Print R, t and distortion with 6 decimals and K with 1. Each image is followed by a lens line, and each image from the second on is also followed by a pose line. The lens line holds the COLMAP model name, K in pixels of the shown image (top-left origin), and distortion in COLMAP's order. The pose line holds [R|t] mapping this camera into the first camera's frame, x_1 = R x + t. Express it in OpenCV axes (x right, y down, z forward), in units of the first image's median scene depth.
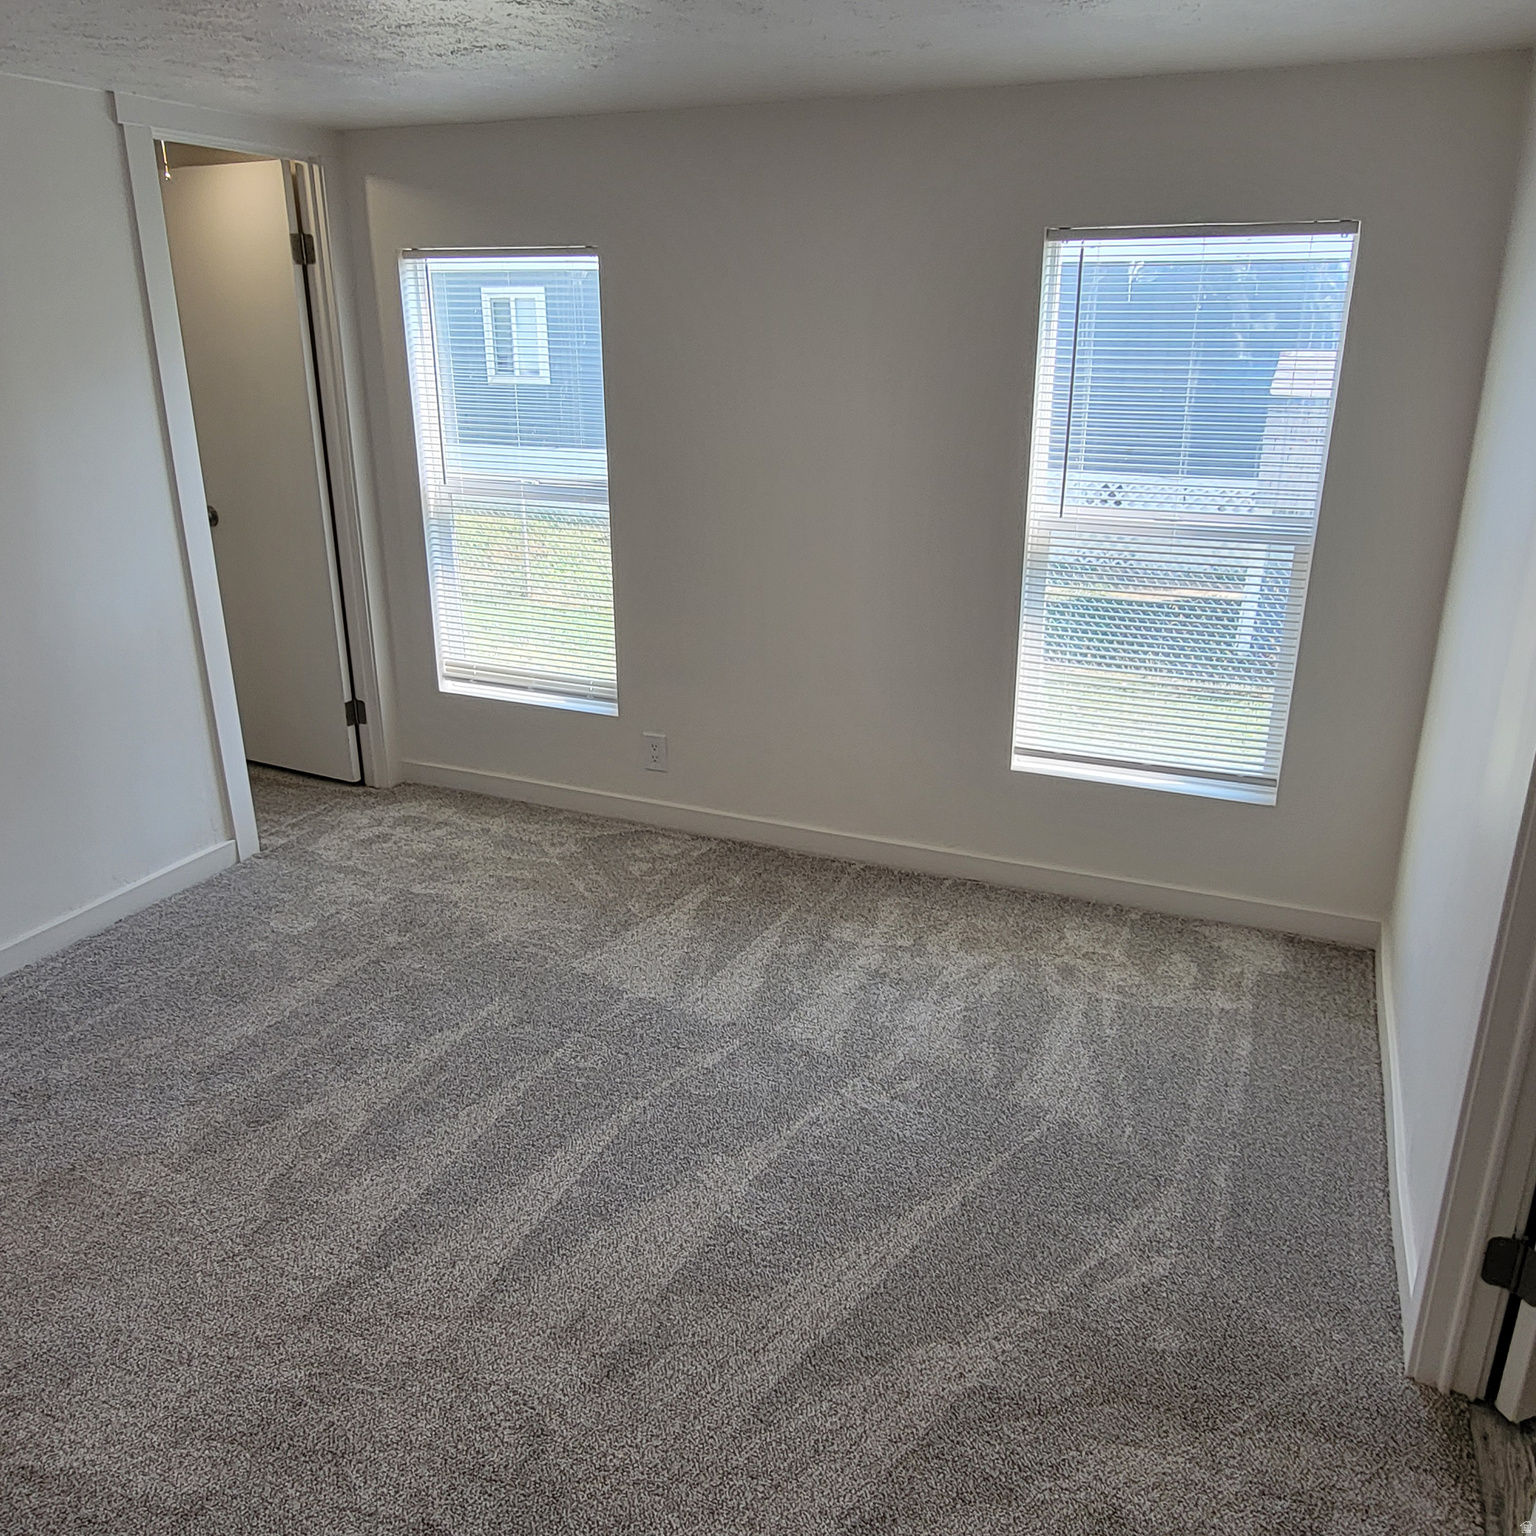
lens RADIAL K [[1261.9, 0, 758.8], [0, 1261.9, 768.7], [0, 0, 1]] dist [-0.002960, 0.002586]
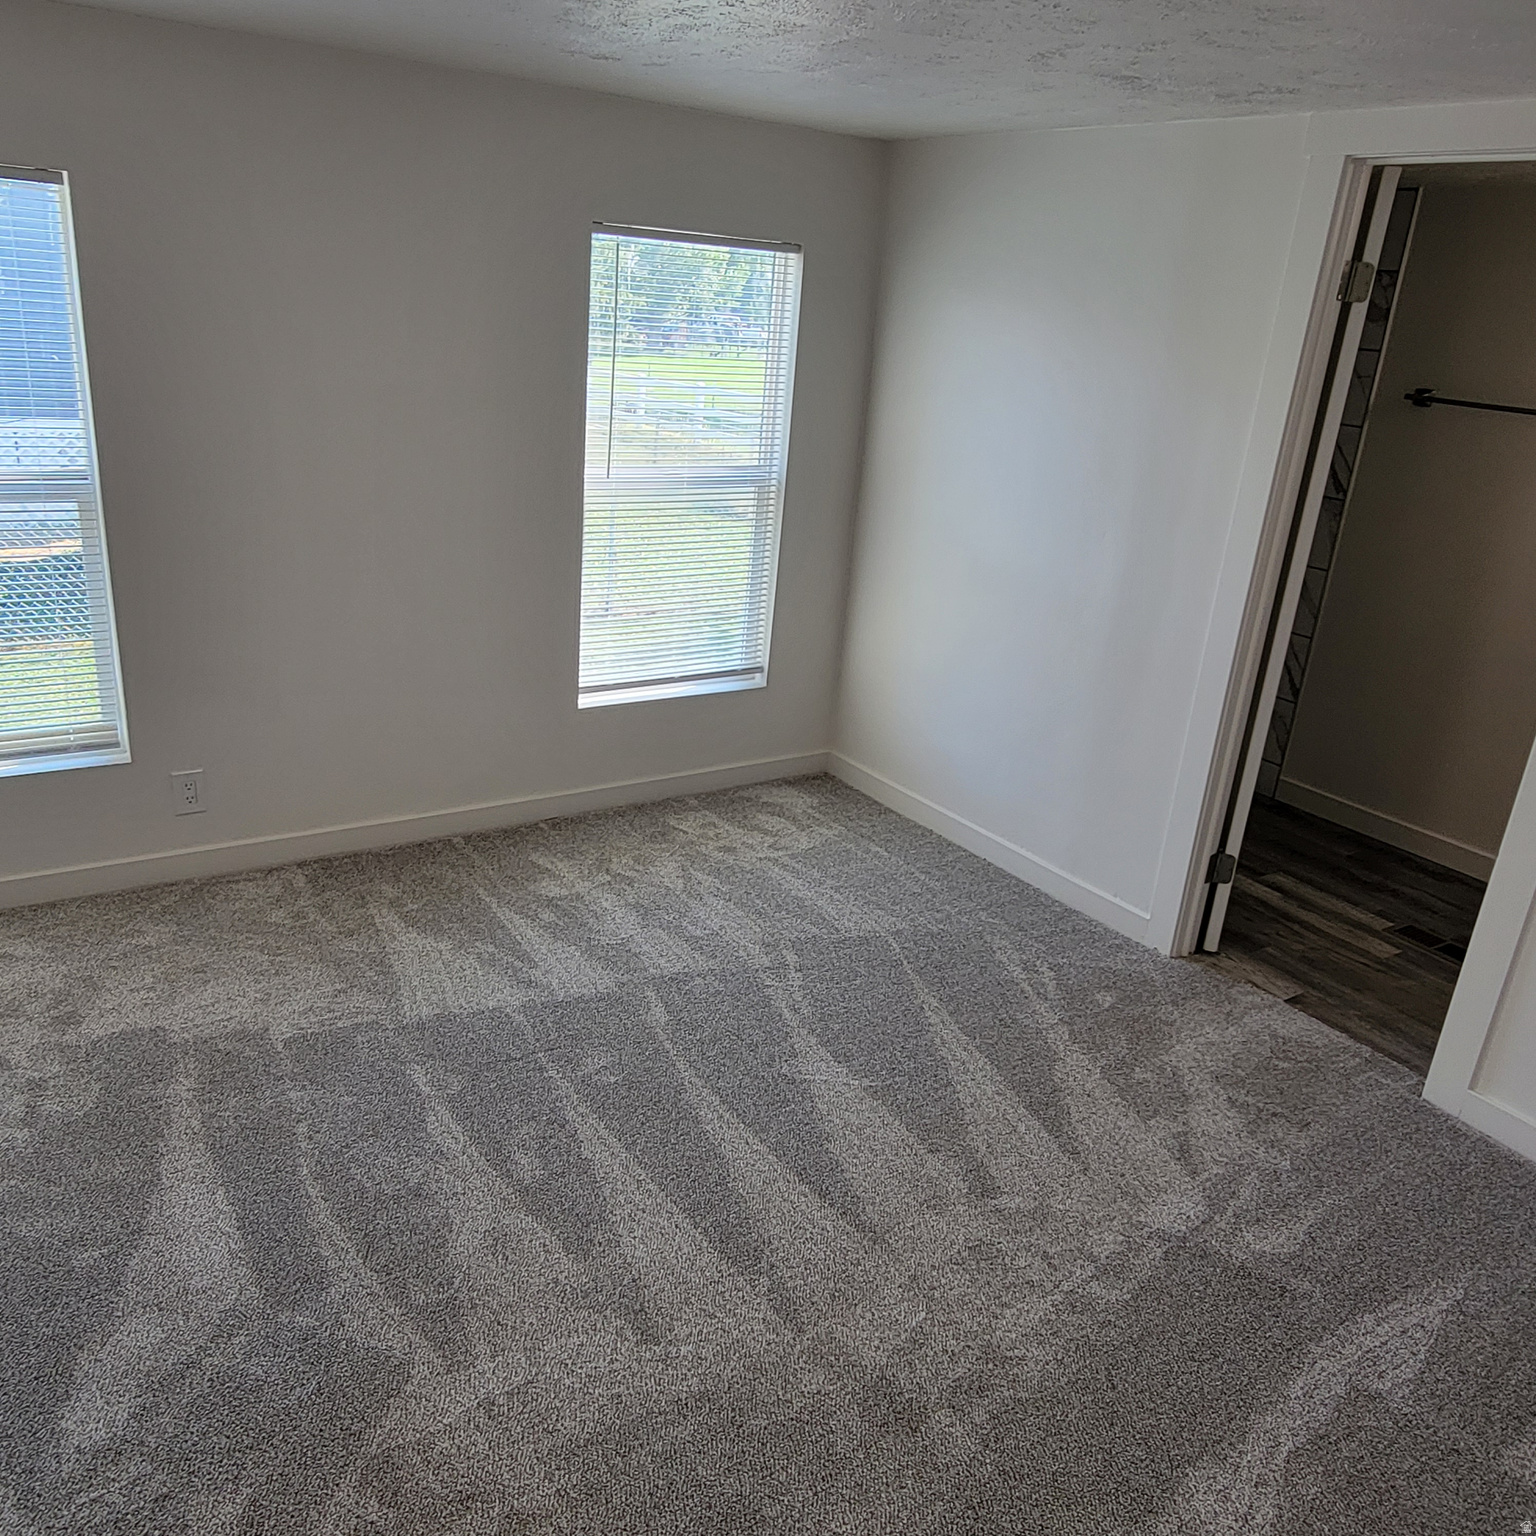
lens RADIAL K [[1261.9, 0, 751.4], [0, 1261.9, 762.8], [0, 0, 1]] dist [-0.002960, 0.002586]
pose [[0.536498, -0.248921, 0.806355, -0.659492], [0.212283, 0.964591, 0.156528, -0.099794], [-0.816766, 0.087199, 0.570342, 0.260141]]
